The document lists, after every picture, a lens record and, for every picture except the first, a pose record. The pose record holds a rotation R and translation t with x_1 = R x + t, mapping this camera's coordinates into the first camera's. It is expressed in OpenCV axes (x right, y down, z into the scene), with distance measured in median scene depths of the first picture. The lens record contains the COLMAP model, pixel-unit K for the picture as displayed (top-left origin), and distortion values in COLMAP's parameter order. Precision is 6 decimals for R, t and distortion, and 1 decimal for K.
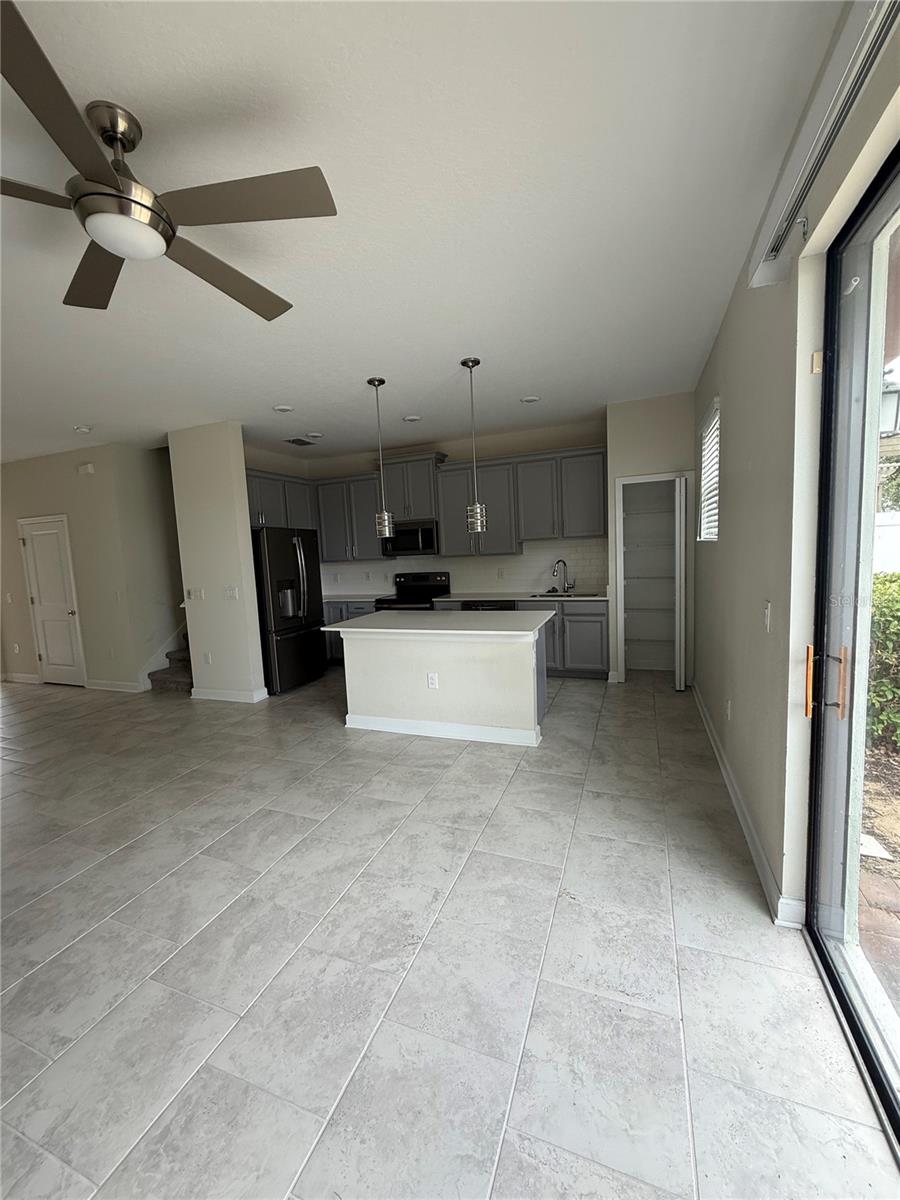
lens RADIAL K [[478.8, 0, 447.6], [0, 478.8, 596.3], [0, 0, 1]] dist [0.000018, 0.000237]
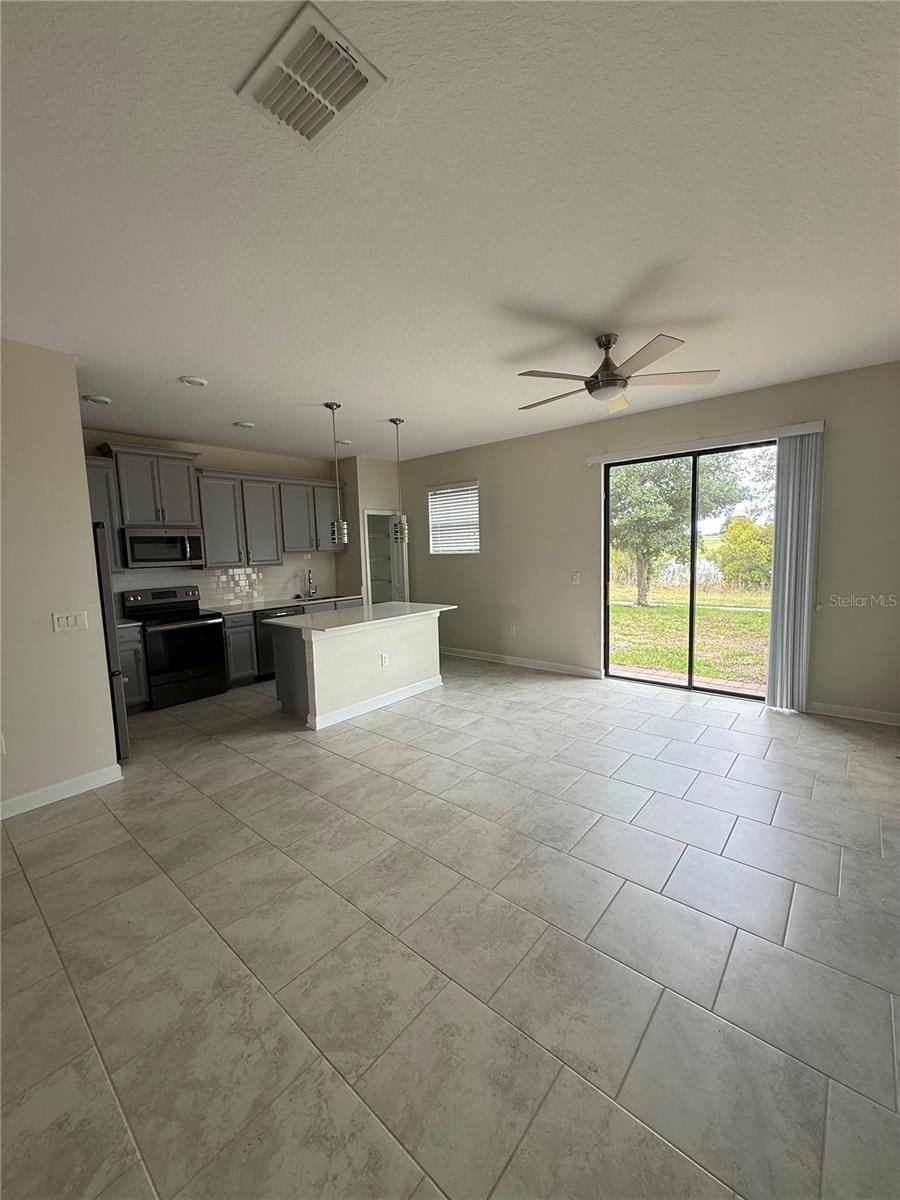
lens RADIAL K [[478.8, 0, 449.4], [0, 478.8, 598.7], [0, 0, 1]] dist [0.000018, 0.000237]
pose [[0.326266, -0.061617, 0.943268, -1.365687], [0.109472, 0.993622, 0.027041, 0.002728], [-0.938918, 0.094438, 0.330931, 0.491810]]
